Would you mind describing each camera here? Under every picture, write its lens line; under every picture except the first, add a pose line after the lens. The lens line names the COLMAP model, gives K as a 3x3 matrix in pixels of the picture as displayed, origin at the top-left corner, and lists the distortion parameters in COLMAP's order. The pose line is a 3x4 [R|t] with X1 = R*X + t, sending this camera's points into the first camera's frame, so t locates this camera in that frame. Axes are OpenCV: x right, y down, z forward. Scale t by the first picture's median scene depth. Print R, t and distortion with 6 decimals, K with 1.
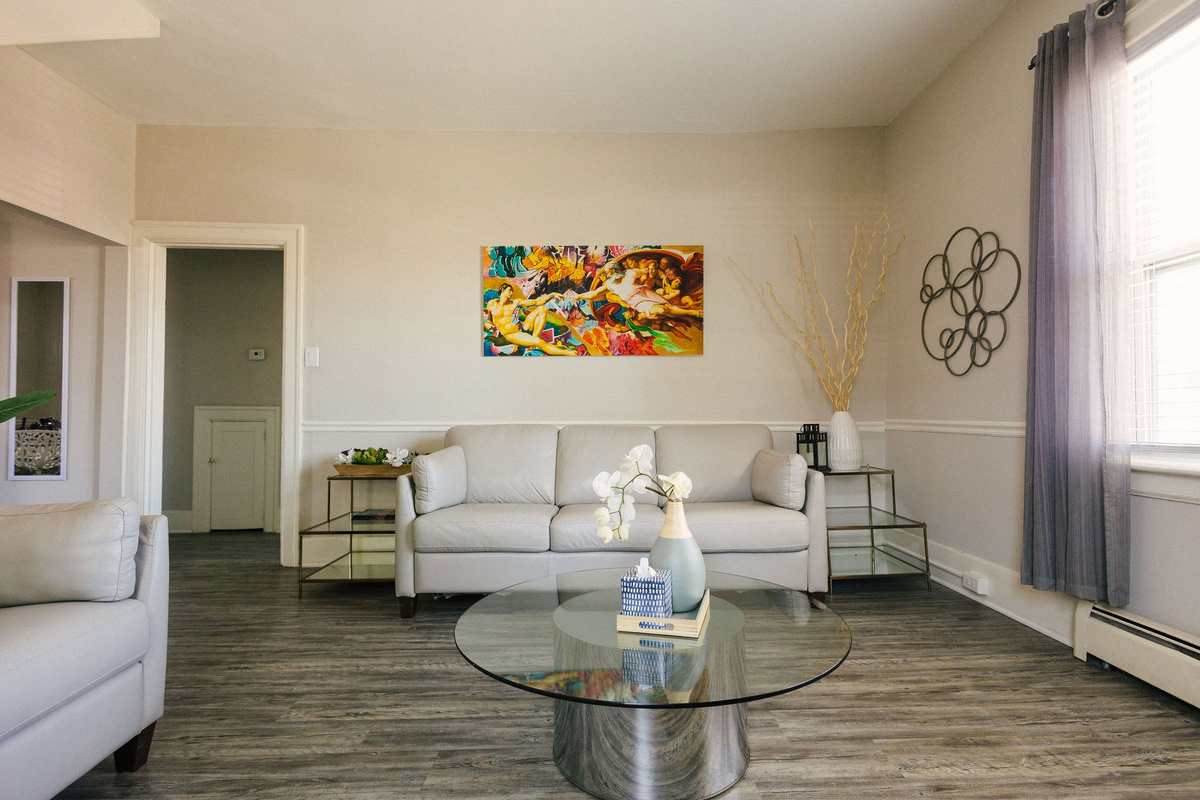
lens RADIAL K [[574.7, 0, 605.4], [0, 574.7, 411.5], [0, 0, 1]] dist [0.011240, -0.004927]
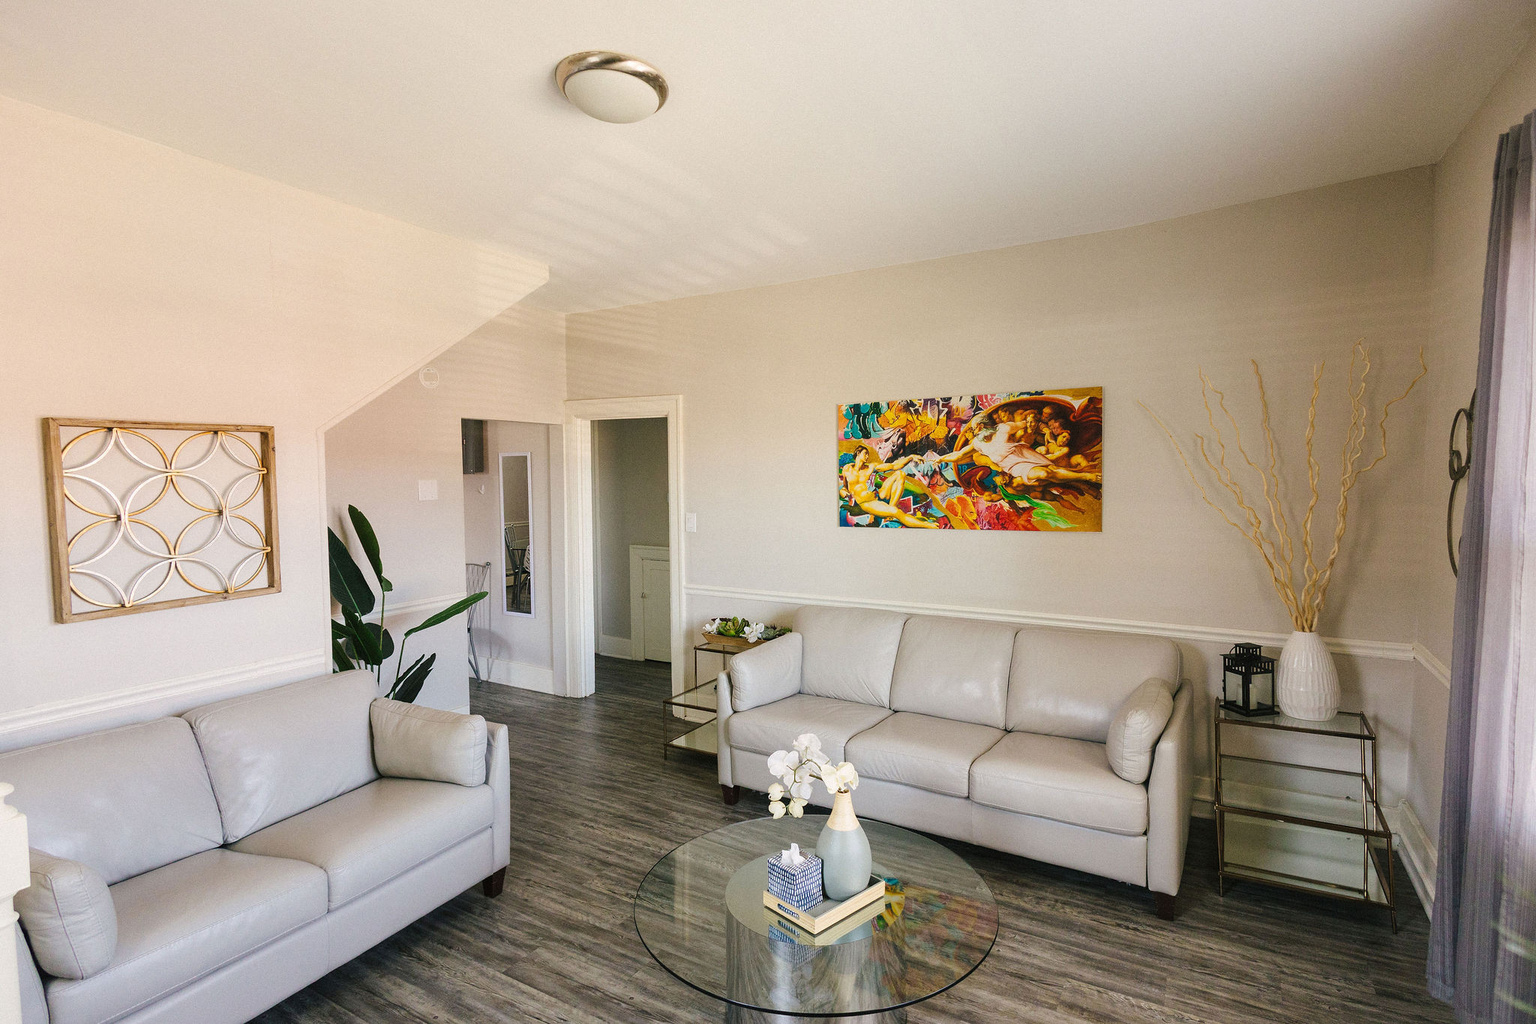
lens RADIAL K [[765.6, 0, 762.3], [0, 765.6, 516.3], [0, 0, 1]] dist [0.003922, -0.001087]
pose [[0.841551, 0.021555, -0.539747, 0.400737], [0.020725, 0.997179, 0.072137, -0.238299], [0.539780, -0.071894, 0.838731, -0.099235]]
